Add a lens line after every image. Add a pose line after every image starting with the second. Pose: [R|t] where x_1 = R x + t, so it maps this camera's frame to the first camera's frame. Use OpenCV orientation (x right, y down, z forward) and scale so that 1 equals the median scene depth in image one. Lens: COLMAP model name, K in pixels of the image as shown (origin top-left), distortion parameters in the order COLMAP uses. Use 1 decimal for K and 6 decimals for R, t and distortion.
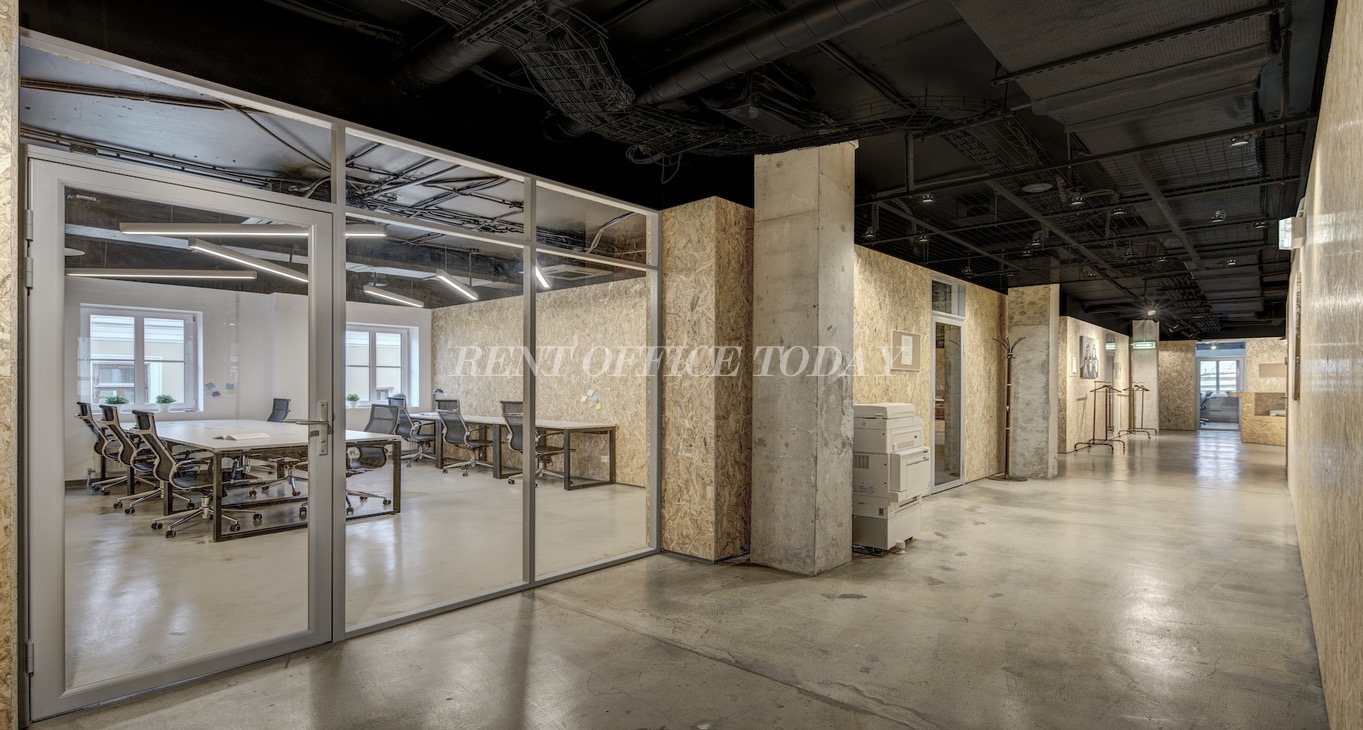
lens RADIAL K [[661.4, 0, 676.6], [0, 661.4, 382.1], [0, 0, 1]] dist [0.001833, 0.000291]
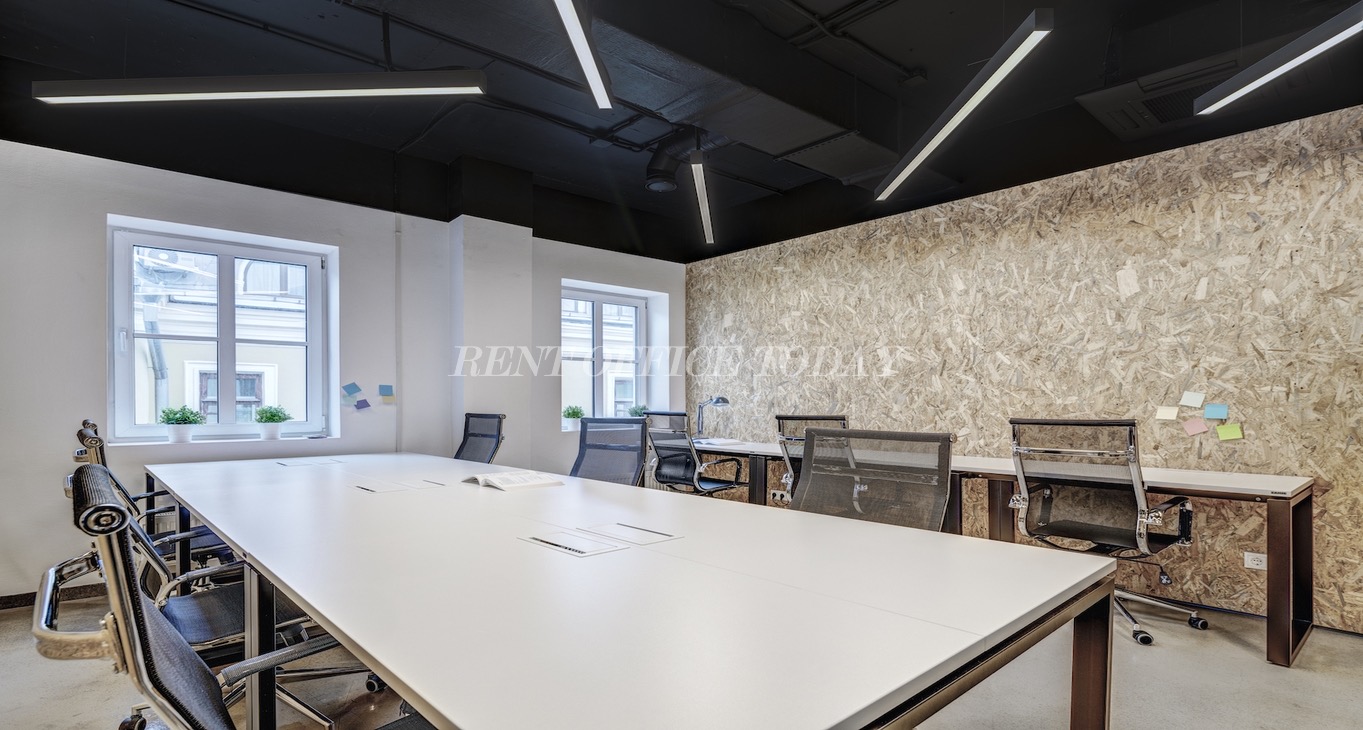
lens RADIAL K [[663.4, 0, 676.7], [0, 663.4, 405.3], [0, 0, 1]] dist [0.000931, -0.000752]
pose [[0.992121, -0.002036, -0.125268, -0.396775], [0.003256, 0.999949, 0.009537, 0.014534], [0.125242, -0.009870, 0.992077, 0.528321]]
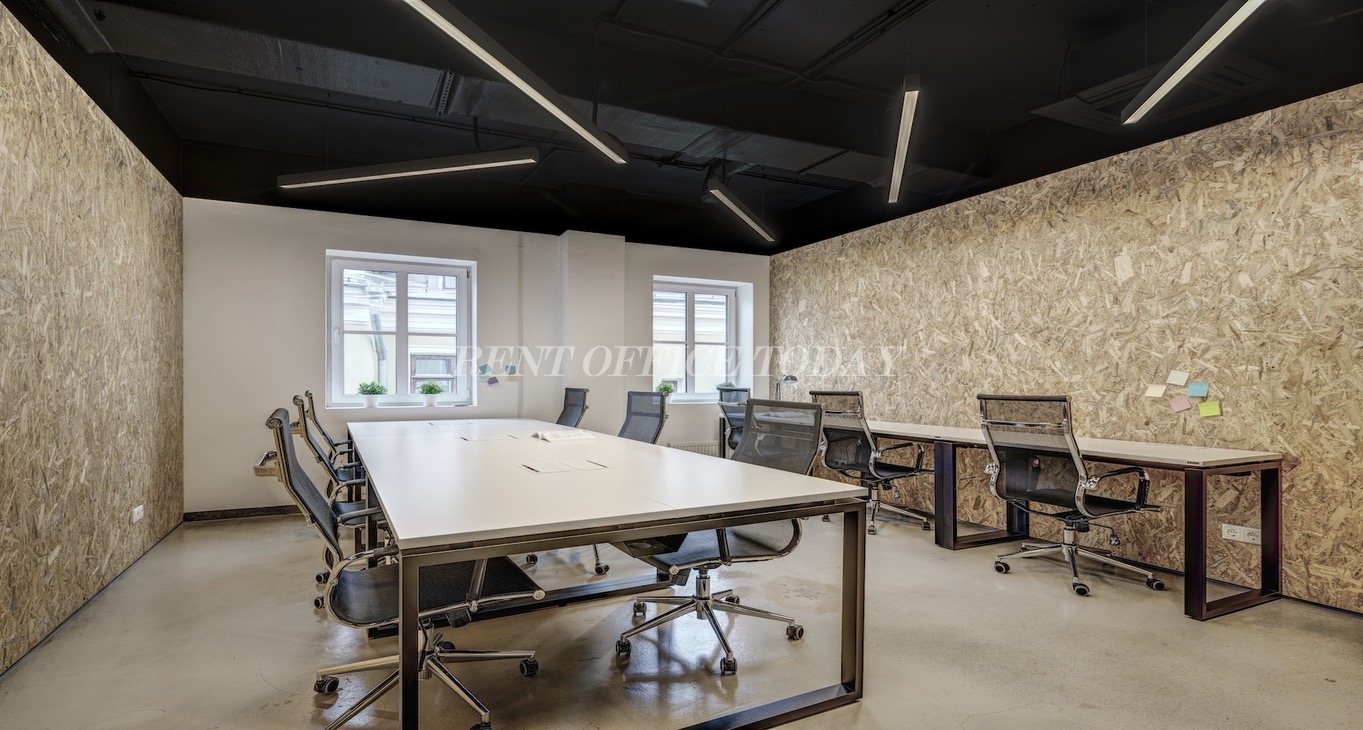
lens RADIAL K [[661.4, 0, 676.6], [0, 661.4, 382.1], [0, 0, 1]] dist [0.001833, 0.000291]
pose [[0.927648, 0.000874, -0.373454, -0.272235], [0.002486, 0.999961, 0.008518, 0.014006], [0.373447, -0.008830, 0.927609, 0.450972]]
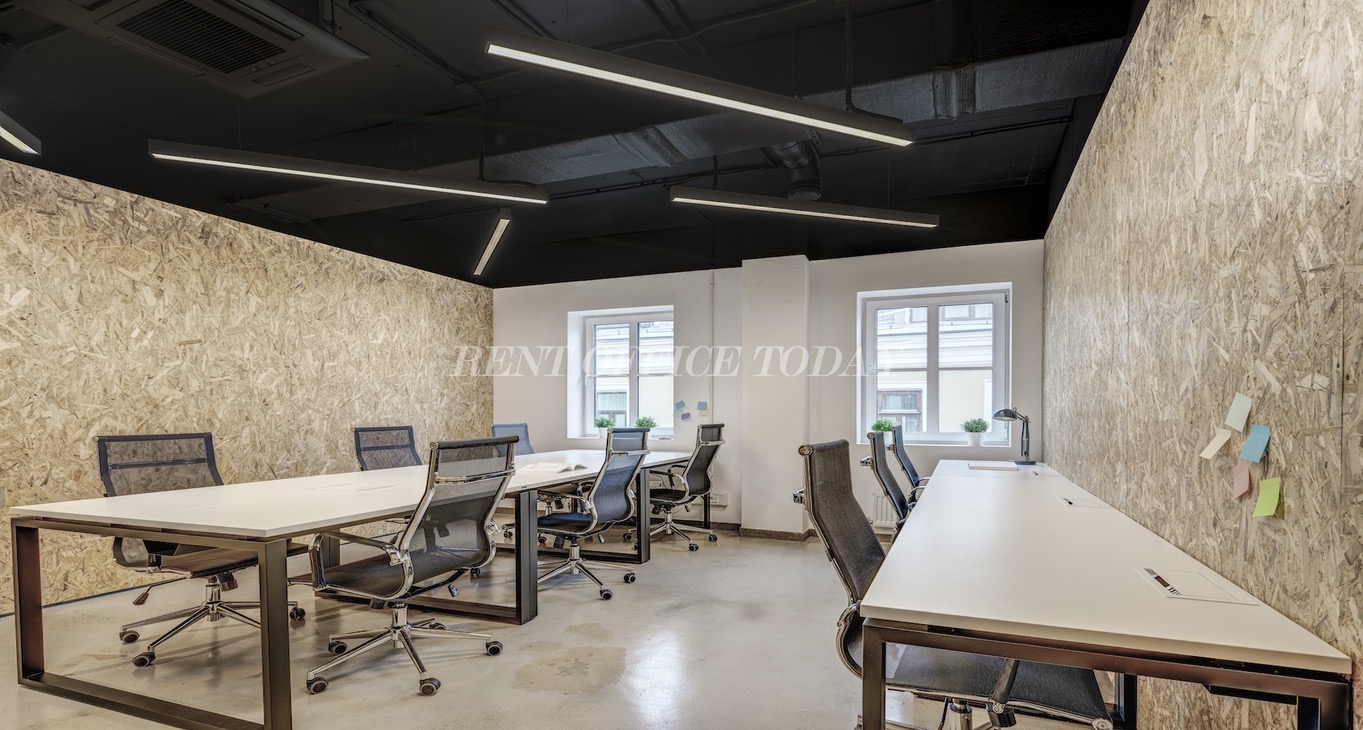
lens RADIAL K [[661.4, 0, 676.6], [0, 661.4, 382.1], [0, 0, 1]] dist [0.001833, 0.000291]
pose [[0.317306, -0.046414, -0.947187, -0.018067], [0.003064, 0.998847, -0.047919, 0.015482], [0.948318, 0.012303, 0.317082, 0.794019]]
